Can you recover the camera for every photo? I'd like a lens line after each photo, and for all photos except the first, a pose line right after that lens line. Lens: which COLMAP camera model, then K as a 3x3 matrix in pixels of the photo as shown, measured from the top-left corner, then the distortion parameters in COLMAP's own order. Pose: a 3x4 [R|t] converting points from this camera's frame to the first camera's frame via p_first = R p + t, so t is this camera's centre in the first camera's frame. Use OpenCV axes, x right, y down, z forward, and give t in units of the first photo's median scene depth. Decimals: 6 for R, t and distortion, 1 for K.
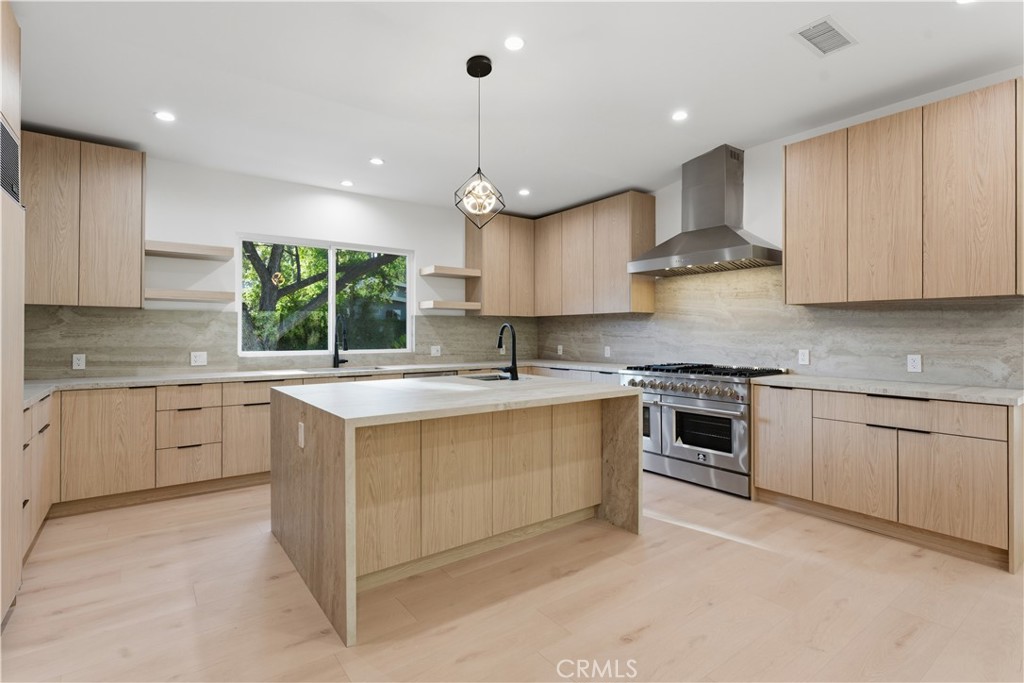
lens RADIAL K [[492.5, 0, 510.5], [0, 492.5, 330.6], [0, 0, 1]] dist [0.000190, 0.000157]
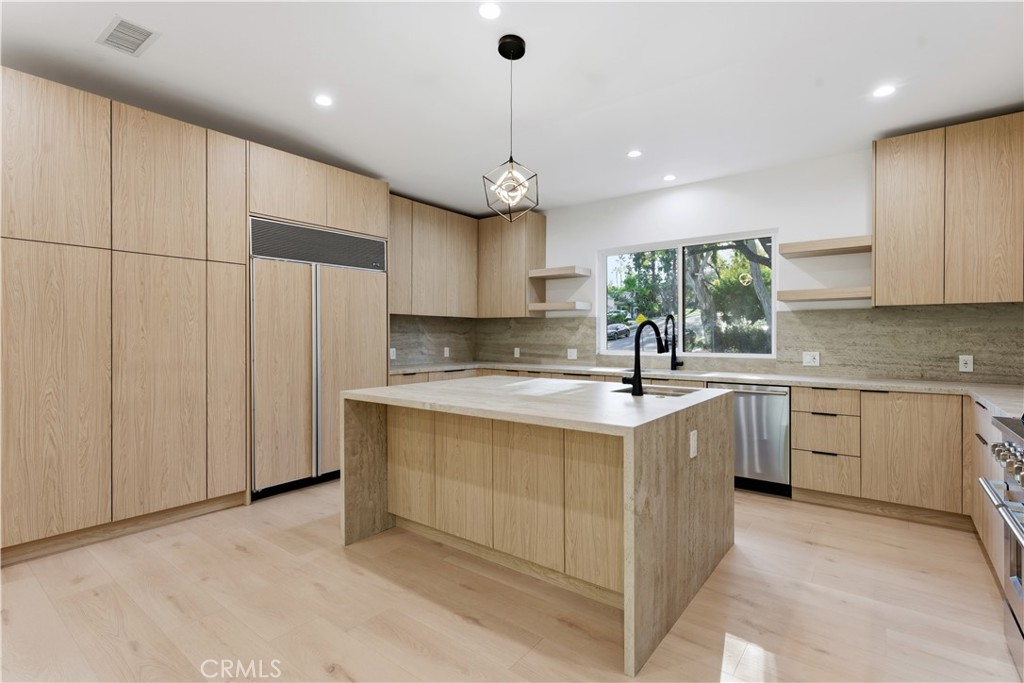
lens RADIAL K [[483.5, 0, 510.2], [0, 483.5, 337.1], [0, 0, 1]] dist [-0.002840, -0.000136]
pose [[0.267554, 0.003233, -0.963538, 0.597087], [0.004978, 0.999976, 0.004737, 0.005517], [0.963530, -0.006064, 0.267531, 0.545114]]
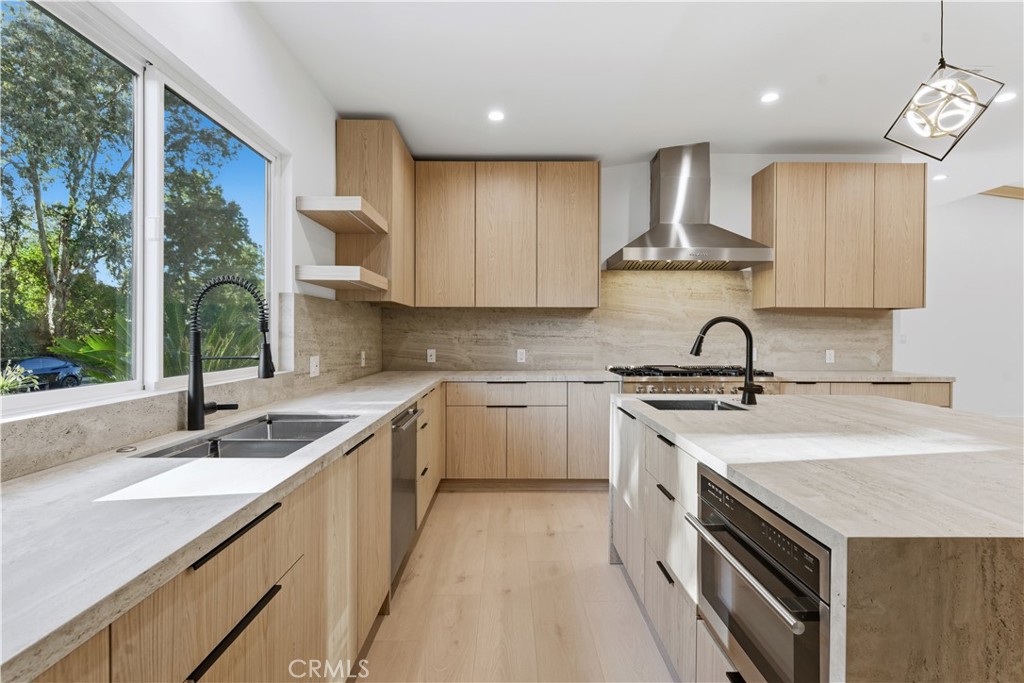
lens RADIAL K [[483.5, 0, 510.2], [0, 483.5, 337.1], [0, 0, 1]] dist [-0.002840, -0.000136]
pose [[0.595492, -0.002696, 0.803357, -0.615561], [-0.007931, 0.999926, 0.009235, 0.008140], [-0.803322, -0.011871, 0.595426, 0.780016]]
